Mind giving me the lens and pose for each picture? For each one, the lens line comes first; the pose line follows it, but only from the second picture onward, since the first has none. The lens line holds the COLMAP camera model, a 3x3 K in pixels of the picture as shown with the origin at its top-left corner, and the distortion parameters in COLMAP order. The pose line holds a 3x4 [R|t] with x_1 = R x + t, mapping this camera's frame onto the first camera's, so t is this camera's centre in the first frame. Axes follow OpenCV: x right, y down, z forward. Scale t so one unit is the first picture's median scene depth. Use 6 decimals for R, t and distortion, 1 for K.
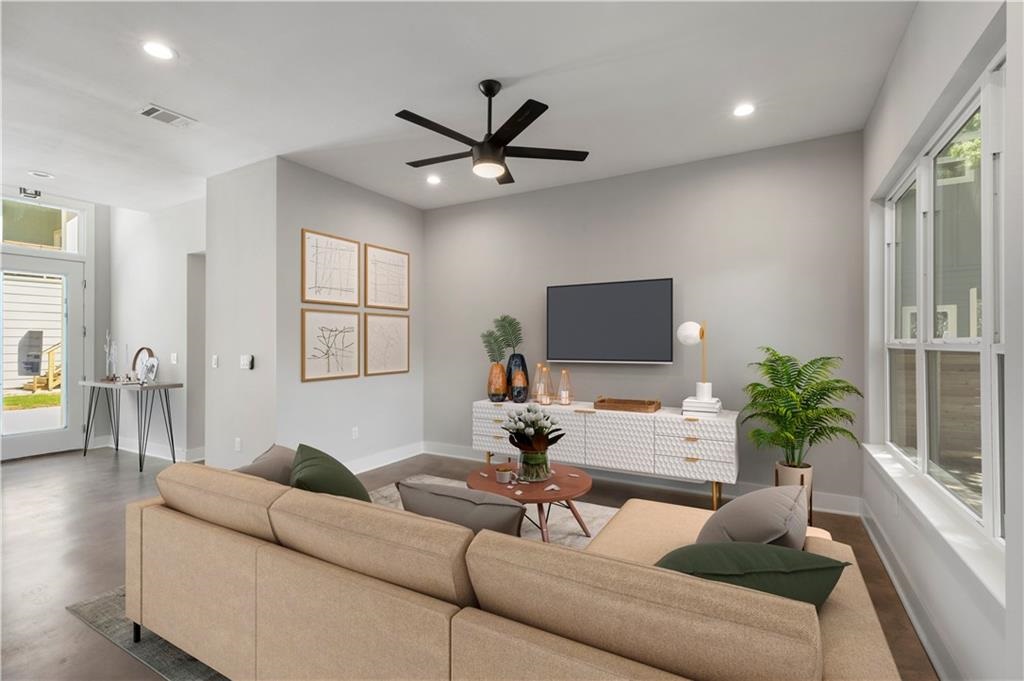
lens RADIAL K [[463.2, 0, 512.0], [0, 463.2, 336.9], [0, 0, 1]] dist [-0.000030, 0.000318]
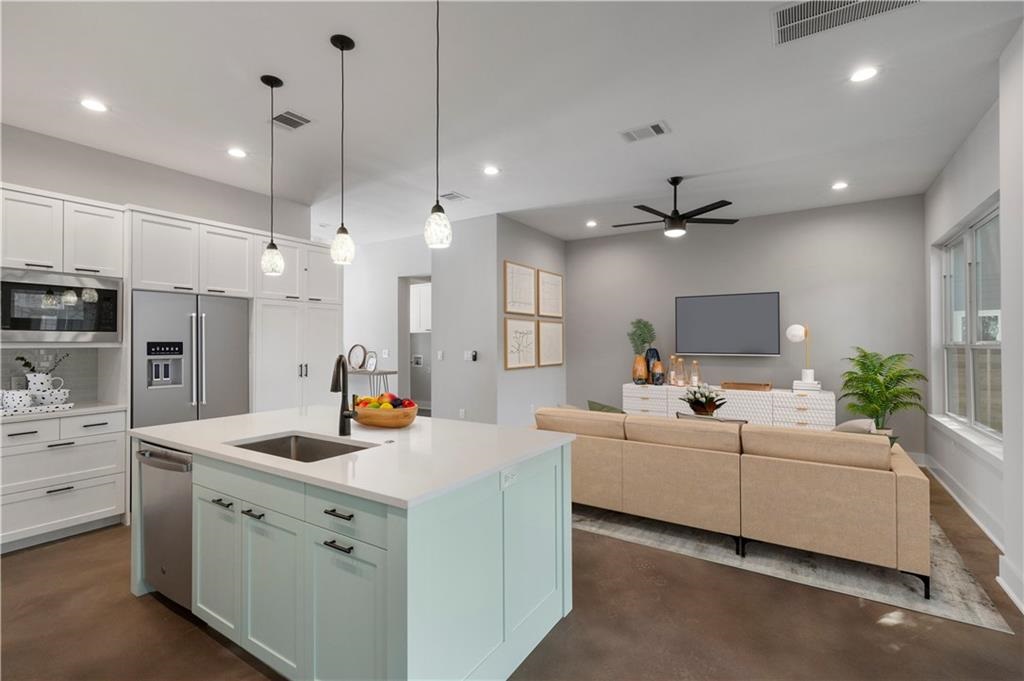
lens RADIAL K [[472.1, 0, 487.2], [0, 472.1, 339.2], [0, 0, 1]] dist [0.000912, -0.000603]
pose [[0.996640, 0.001200, -0.081896, -0.414143], [0.000372, 0.999816, 0.019175, -0.025189], [0.081904, -0.019141, 0.996456, -0.482361]]
